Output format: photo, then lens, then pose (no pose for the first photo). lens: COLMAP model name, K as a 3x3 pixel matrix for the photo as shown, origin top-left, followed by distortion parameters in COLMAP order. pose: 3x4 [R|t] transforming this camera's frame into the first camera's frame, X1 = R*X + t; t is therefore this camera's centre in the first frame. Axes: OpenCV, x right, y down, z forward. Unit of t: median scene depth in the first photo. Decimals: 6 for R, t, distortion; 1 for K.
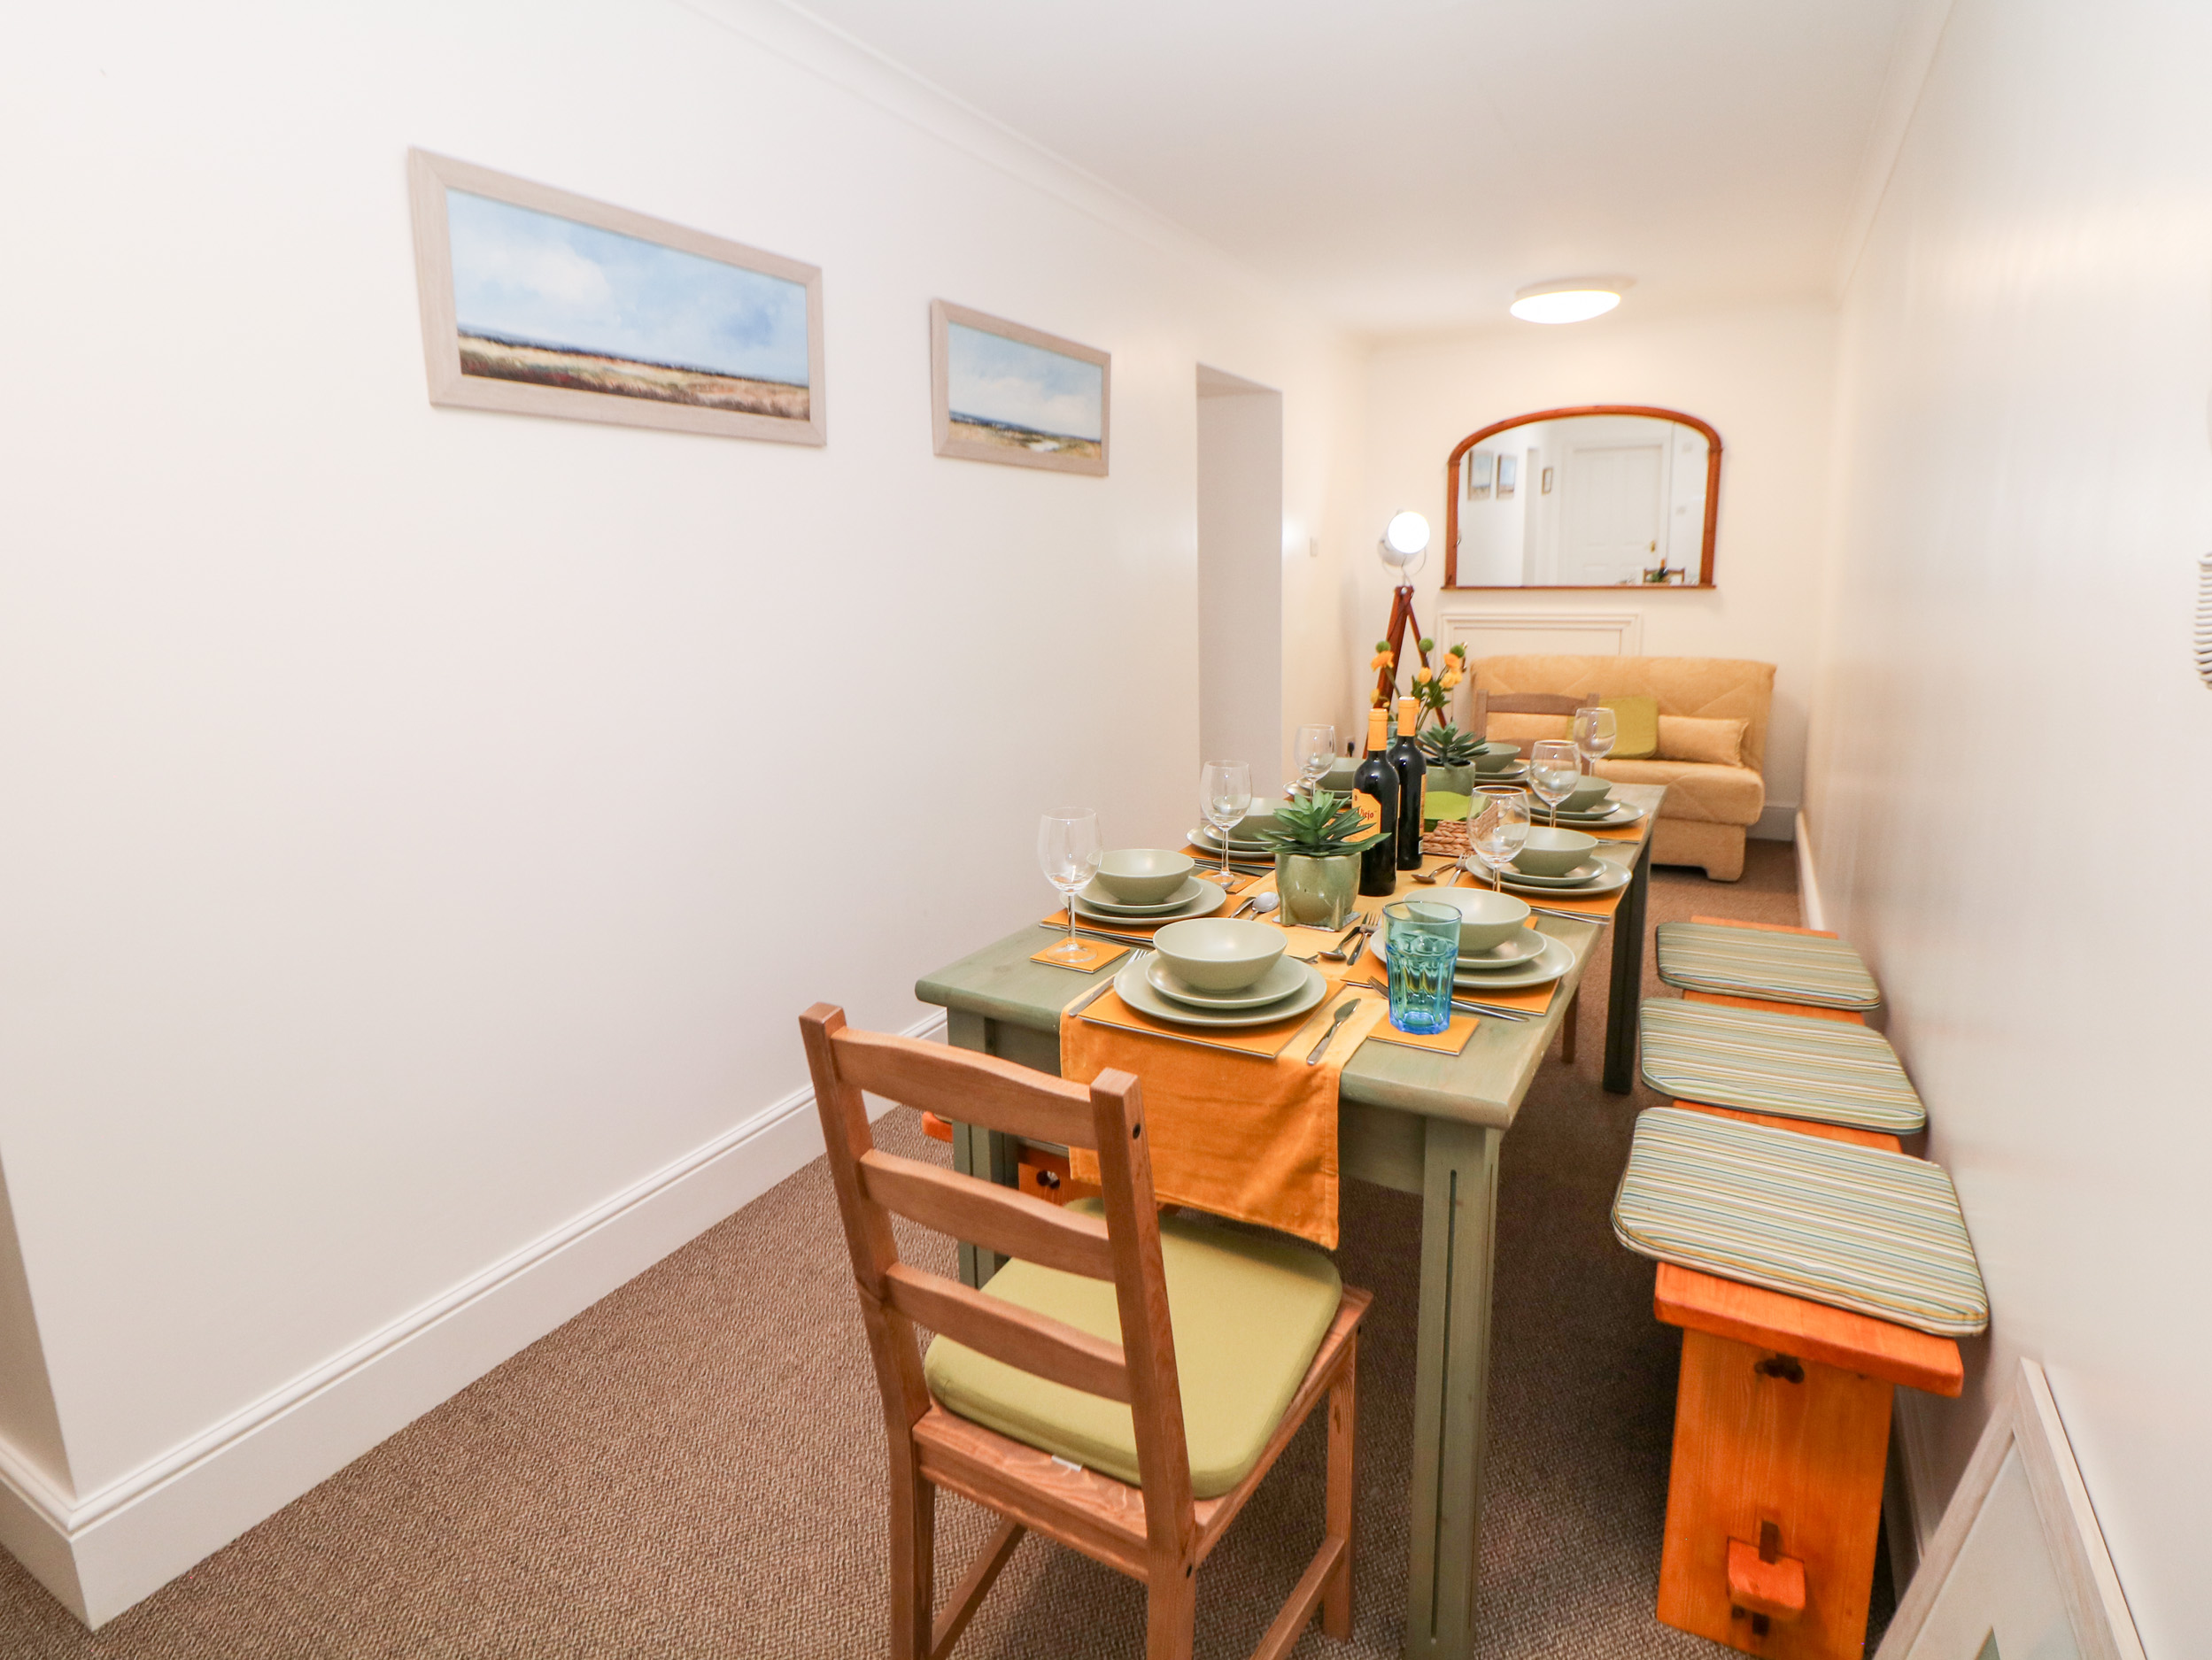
lens RADIAL K [[1141.5, 0, 1113.3], [0, 1141.5, 767.4], [0, 0, 1]] dist [-0.004113, -0.002472]
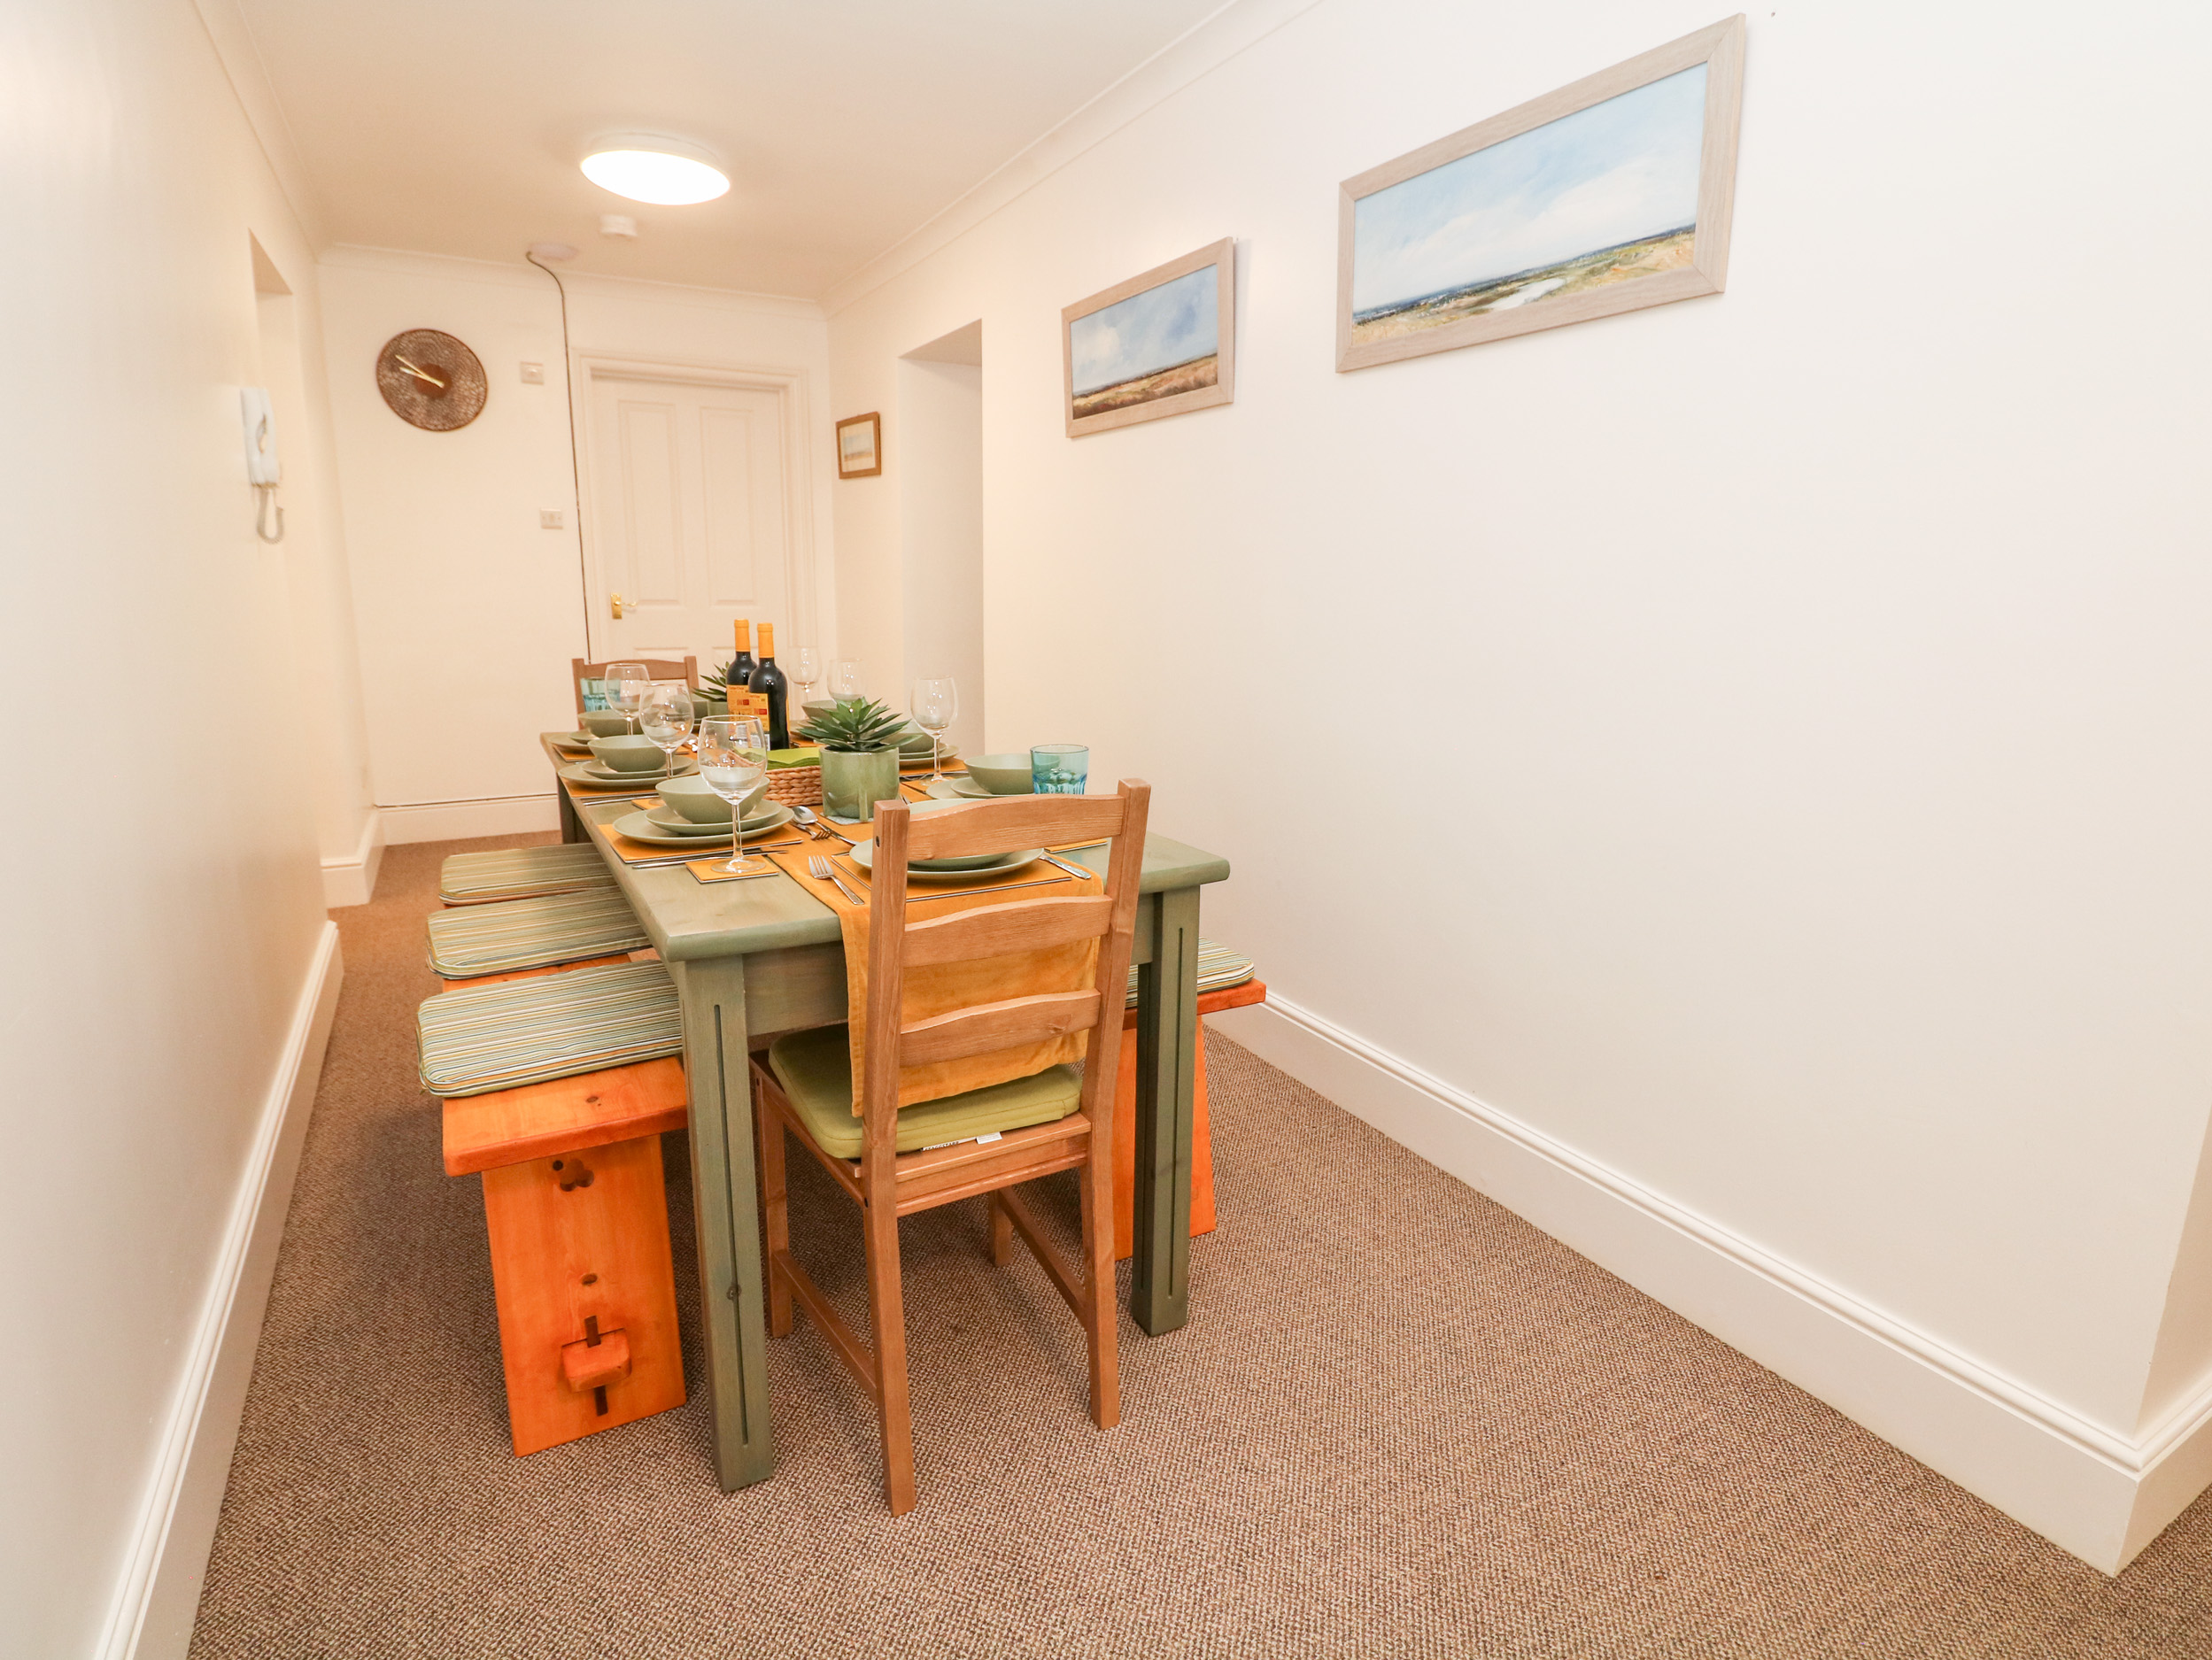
lens RADIAL K [[1141.5, 0, 1113.3], [0, 1141.5, 767.4], [0, 0, 1]] dist [-0.004113, -0.002472]
pose [[-0.515406, 0.154232, -0.842952, 0.803646], [-0.148266, 0.952786, 0.264983, -0.227973], [0.844022, 0.261555, -0.468204, 1.555526]]
